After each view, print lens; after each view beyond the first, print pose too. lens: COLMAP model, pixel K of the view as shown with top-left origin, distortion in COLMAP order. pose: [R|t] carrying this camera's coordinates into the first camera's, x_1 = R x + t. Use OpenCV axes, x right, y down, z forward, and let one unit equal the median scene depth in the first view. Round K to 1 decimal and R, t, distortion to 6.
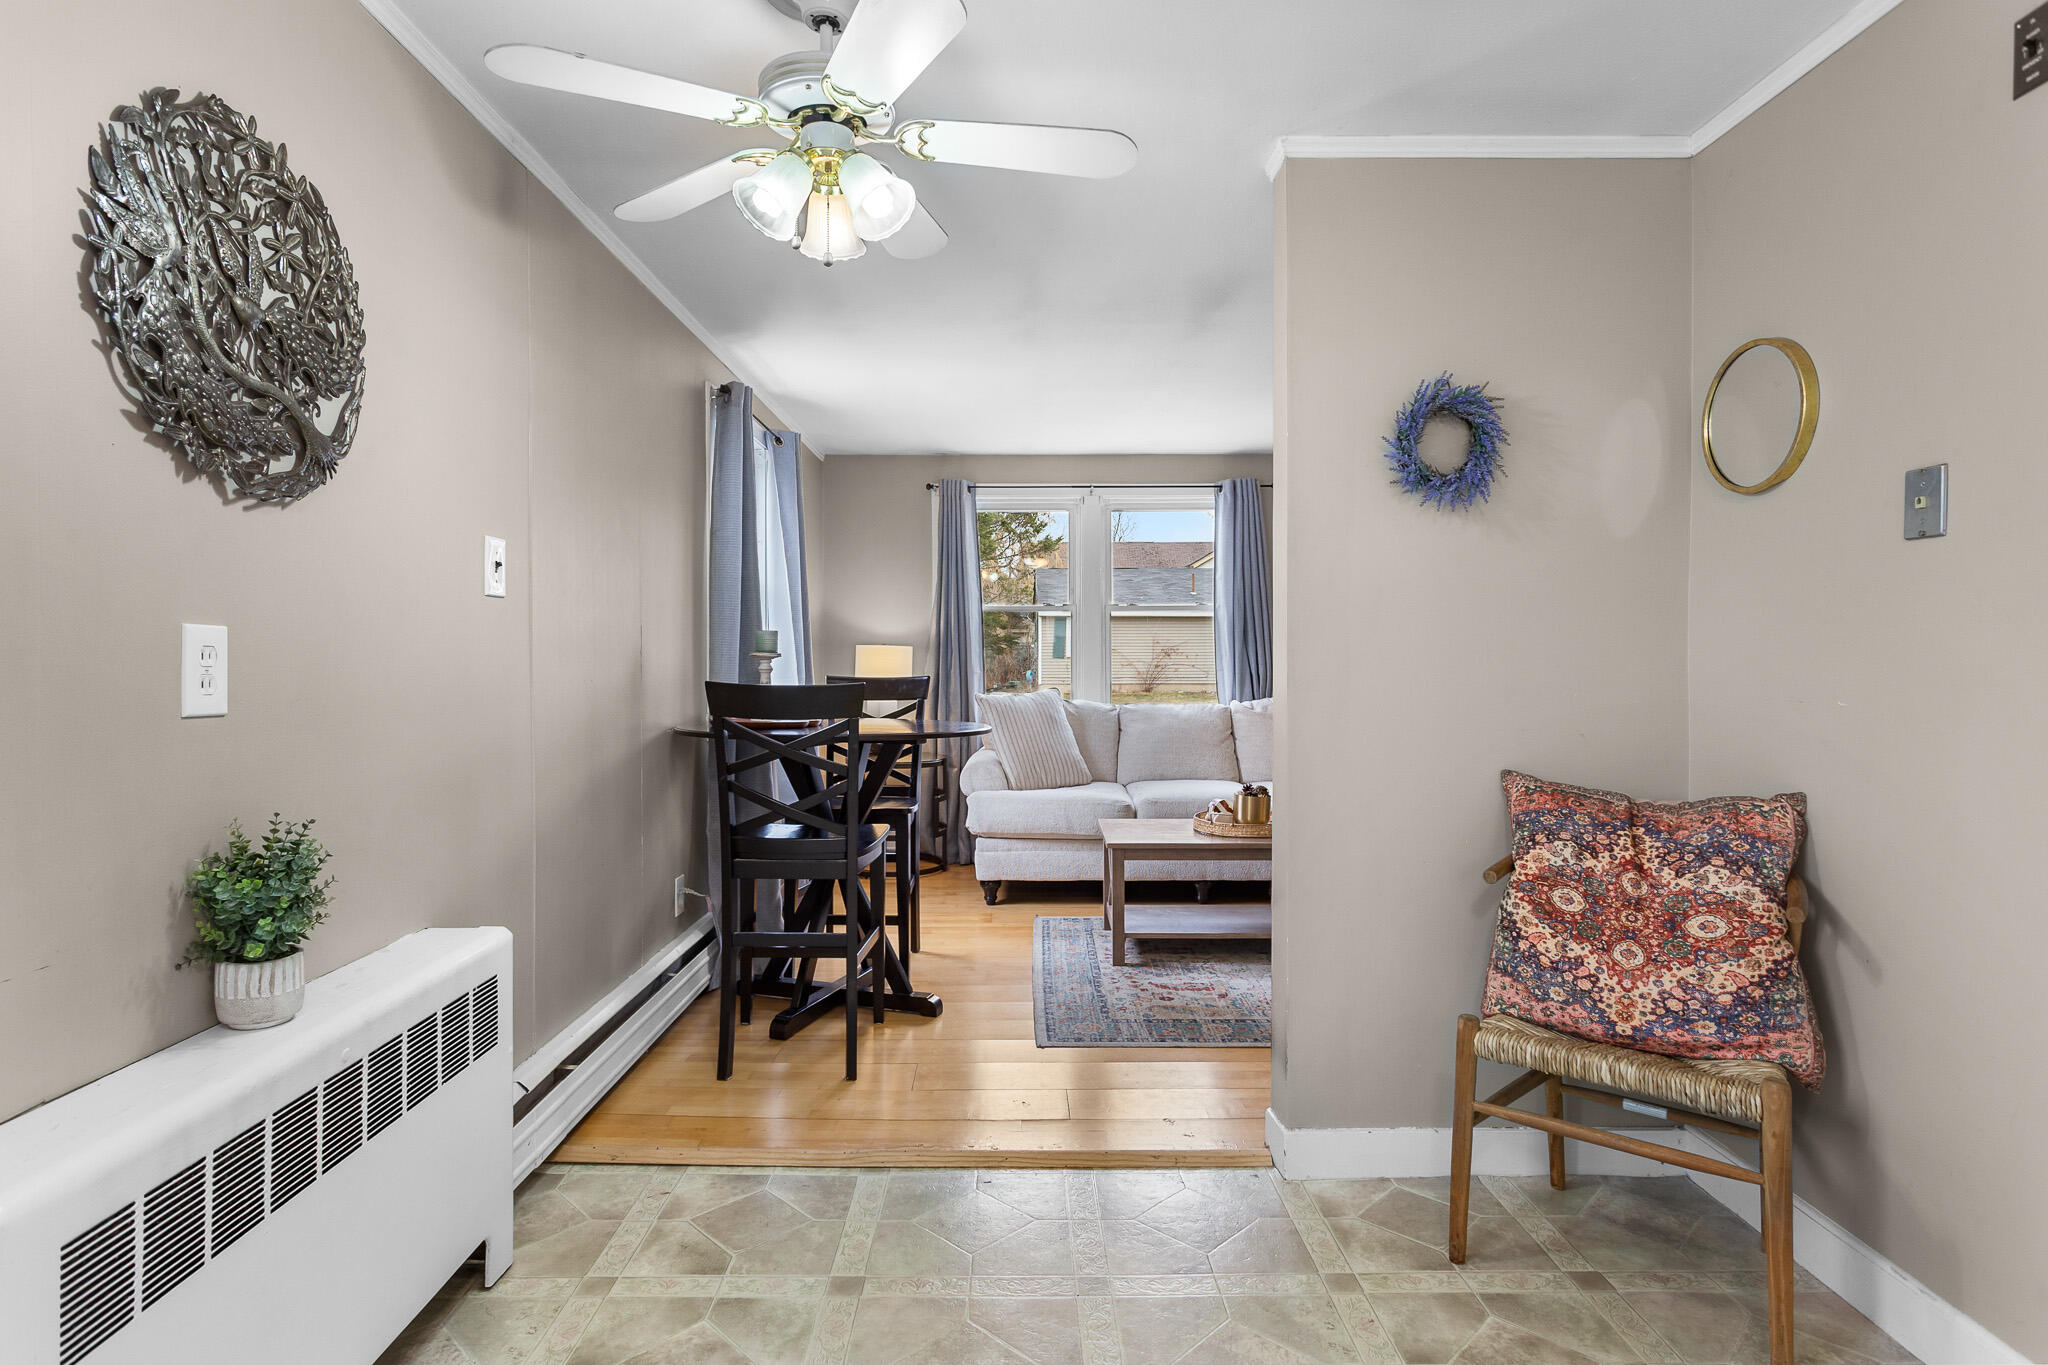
lens RADIAL K [[1076.0, 0, 1018.5], [0, 1076.0, 674.6], [0, 0, 1]] dist [-0.007257, 0.003989]
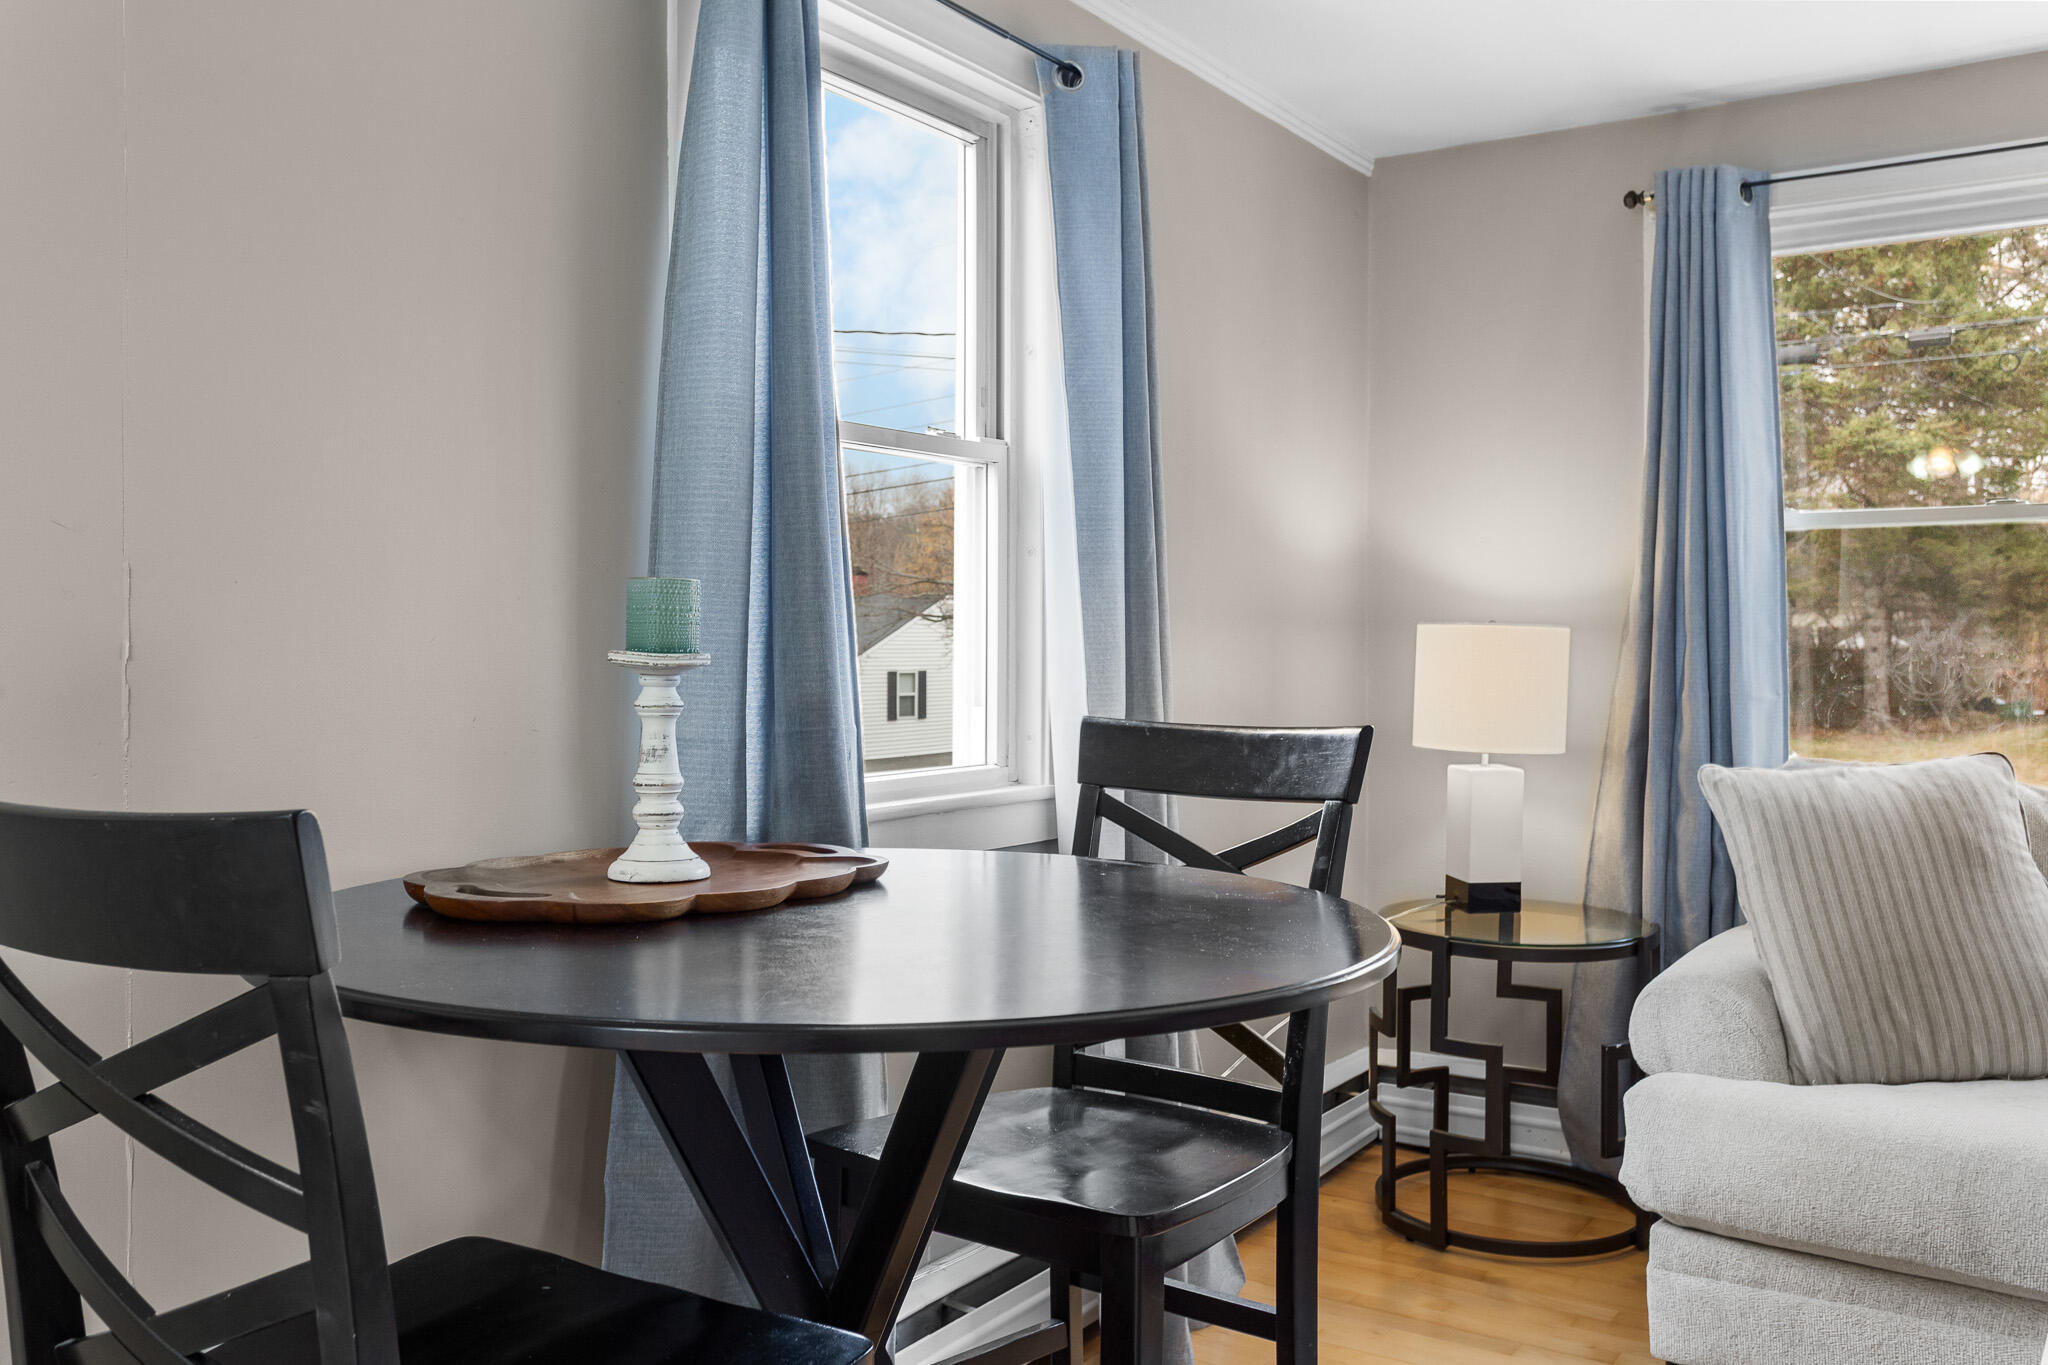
lens RADIAL K [[1771.5, 0, 1025.2], [0, 1771.5, 675.9], [0, 0, 1]] dist [0.010596, 0.003828]
pose [[0.839202, 0.007066, -0.543775, 0.078241], [-0.009448, 0.999954, -0.001587, -0.007741], [0.543738, 0.006470, 0.839230, 0.388322]]
